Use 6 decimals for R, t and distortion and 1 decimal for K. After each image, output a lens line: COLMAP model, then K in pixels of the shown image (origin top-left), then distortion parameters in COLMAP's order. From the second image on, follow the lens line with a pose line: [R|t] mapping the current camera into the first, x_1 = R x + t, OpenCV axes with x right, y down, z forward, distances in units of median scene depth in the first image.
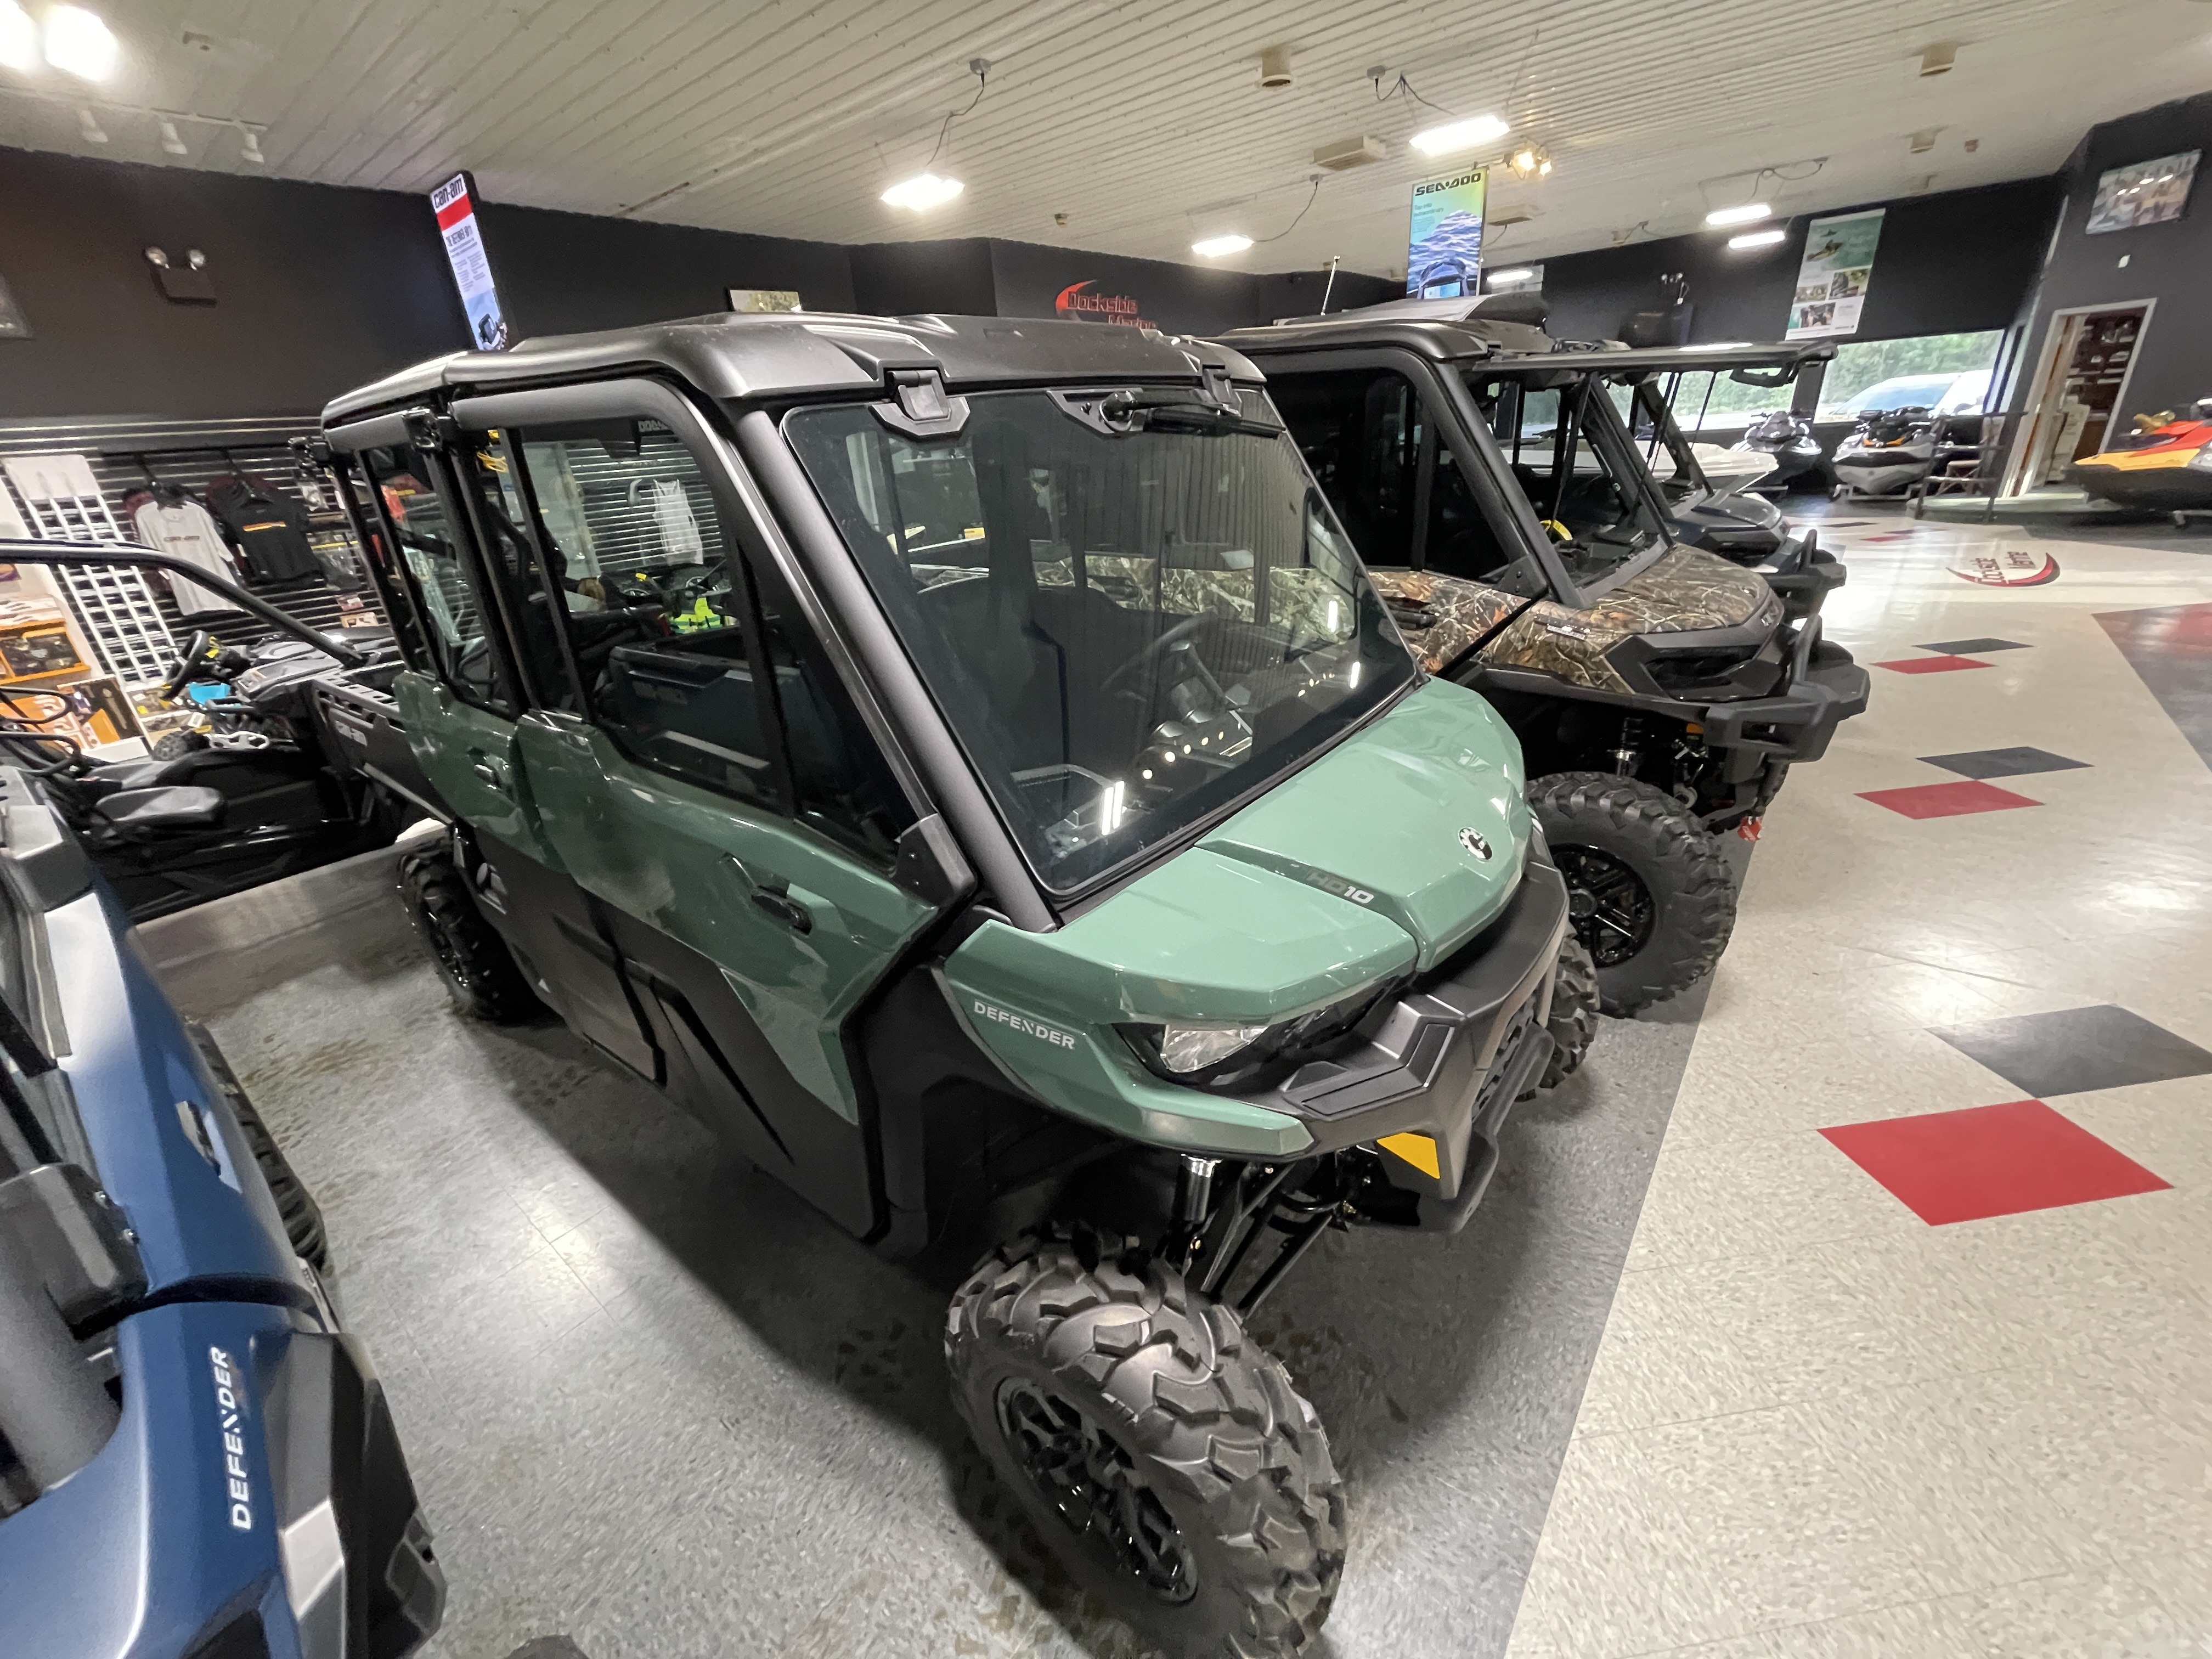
lens RADIAL K [[889.4, 0, 1108.0], [0, 889.4, 824.7], [0, 0, 1]] dist [0.005525, -0.002467]
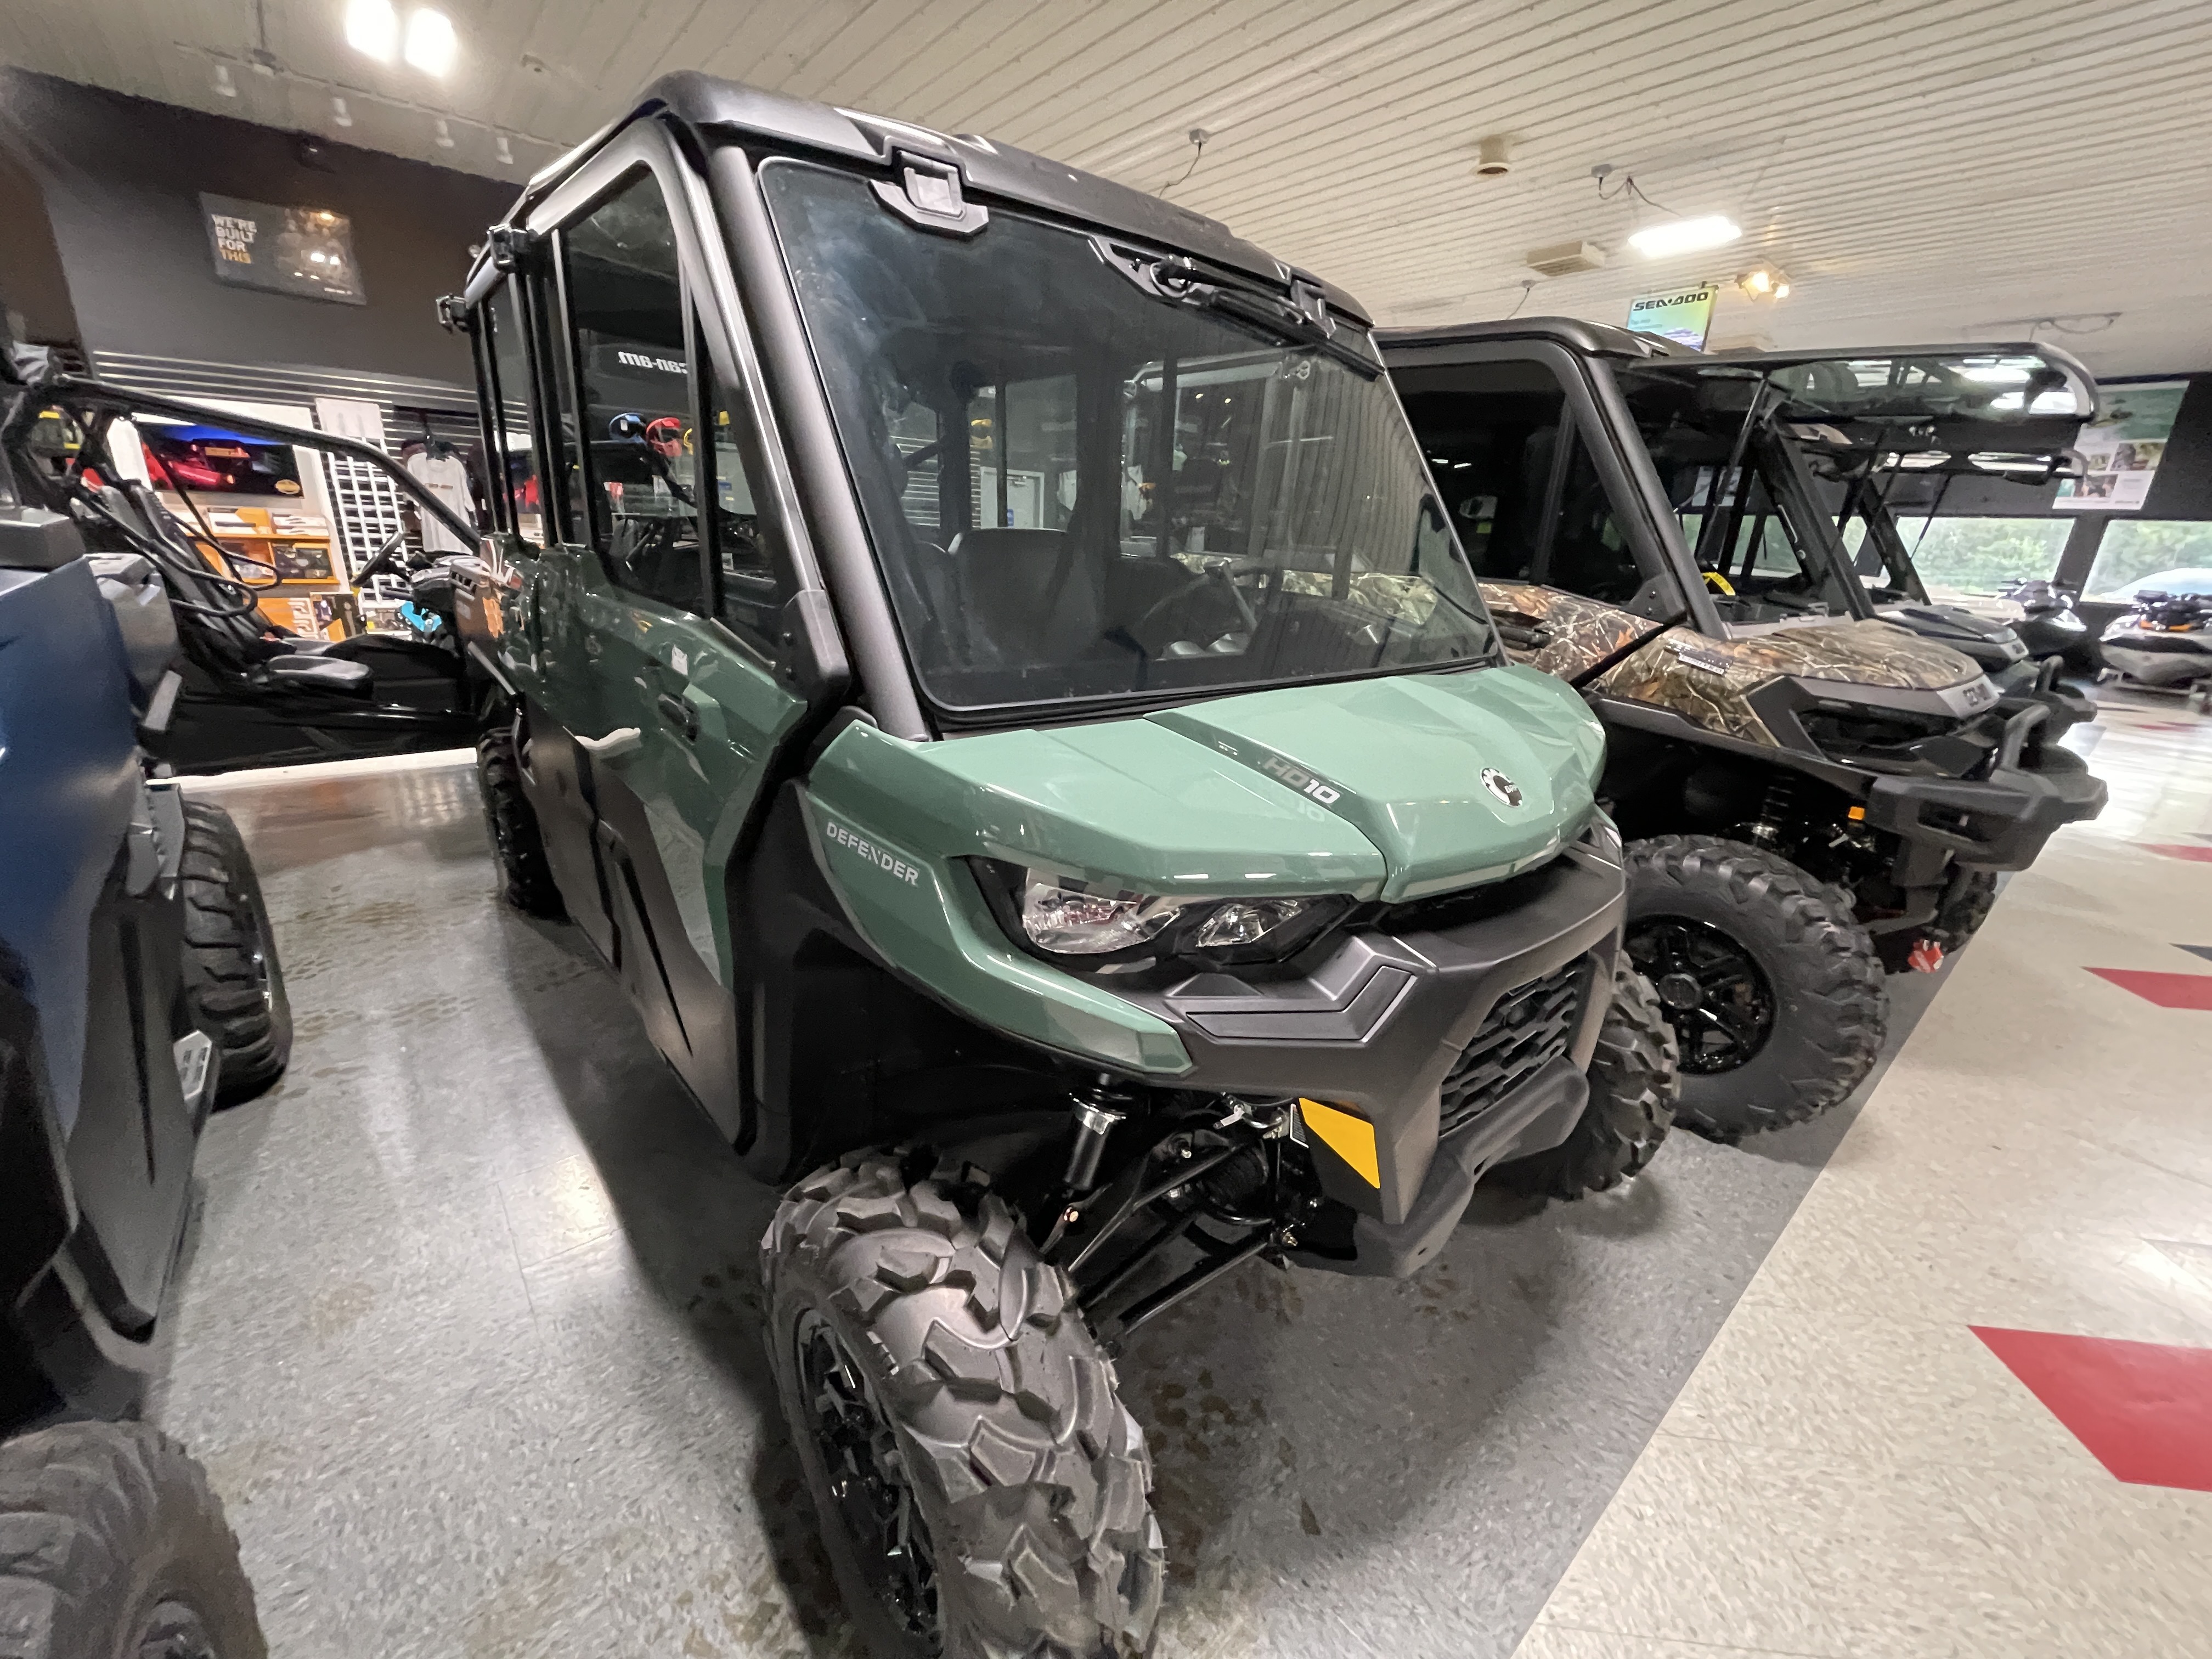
lens RADIAL K [[889.4, 0, 1109.2], [0, 889.4, 824.2], [0, 0, 1]] dist [0.005525, -0.002467]
pose [[0.974243, 0.168288, -0.150096, 0.133159], [-0.181744, 0.980015, -0.080868, 0.124653], [0.133487, 0.106064, 0.985359, 0.115155]]
